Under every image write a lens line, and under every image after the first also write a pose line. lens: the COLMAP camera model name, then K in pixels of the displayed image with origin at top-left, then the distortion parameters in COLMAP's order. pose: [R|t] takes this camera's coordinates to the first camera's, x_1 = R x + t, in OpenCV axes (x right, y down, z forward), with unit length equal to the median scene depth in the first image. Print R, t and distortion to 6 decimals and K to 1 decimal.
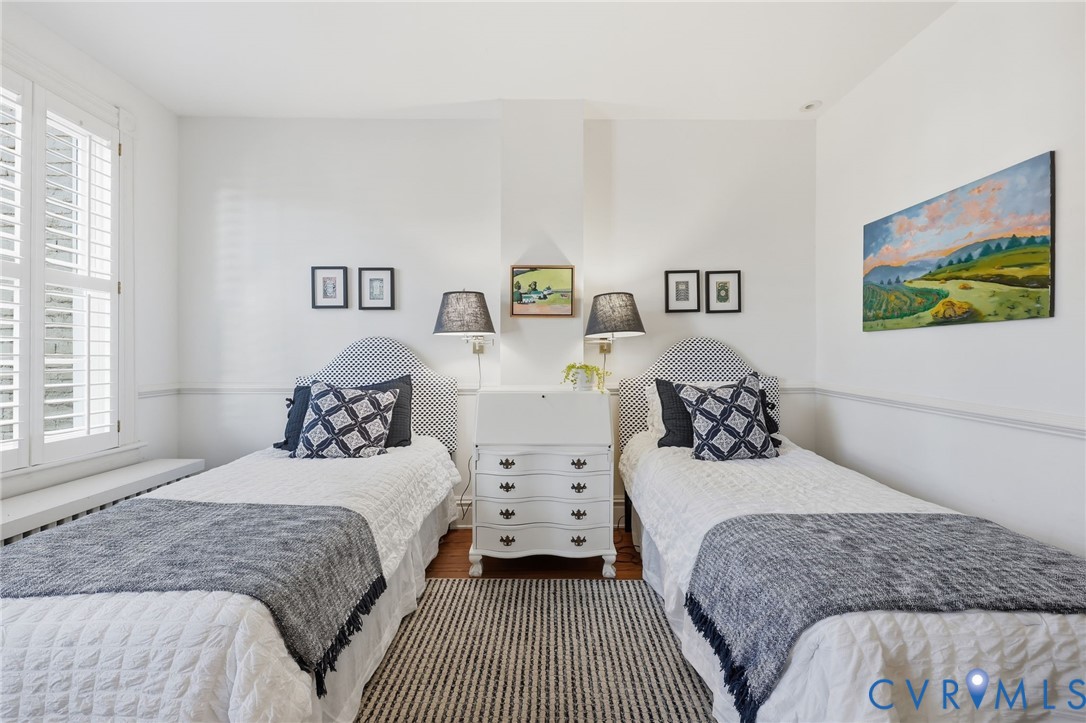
lens RADIAL K [[440.1, 0, 543.7], [0, 440.1, 354.2], [0, 0, 1]] dist [0.003278, 0.000886]
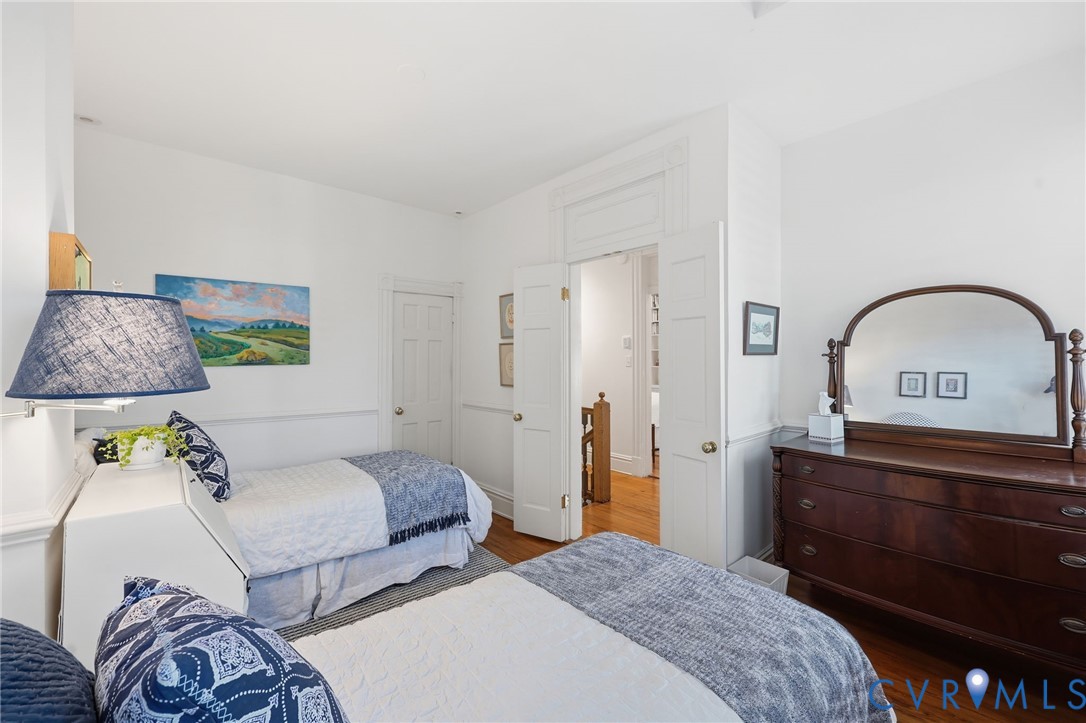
lens RADIAL K [[440.1, 0, 543.3], [0, 440.1, 358.6], [0, 0, 1]] dist [0.003278, 0.000886]
pose [[-0.664787, 0.001835, 0.747031, -0.985714], [0.006708, 0.999971, 0.003514, -0.090041], [-0.747003, 0.007347, -0.664780, 1.275082]]
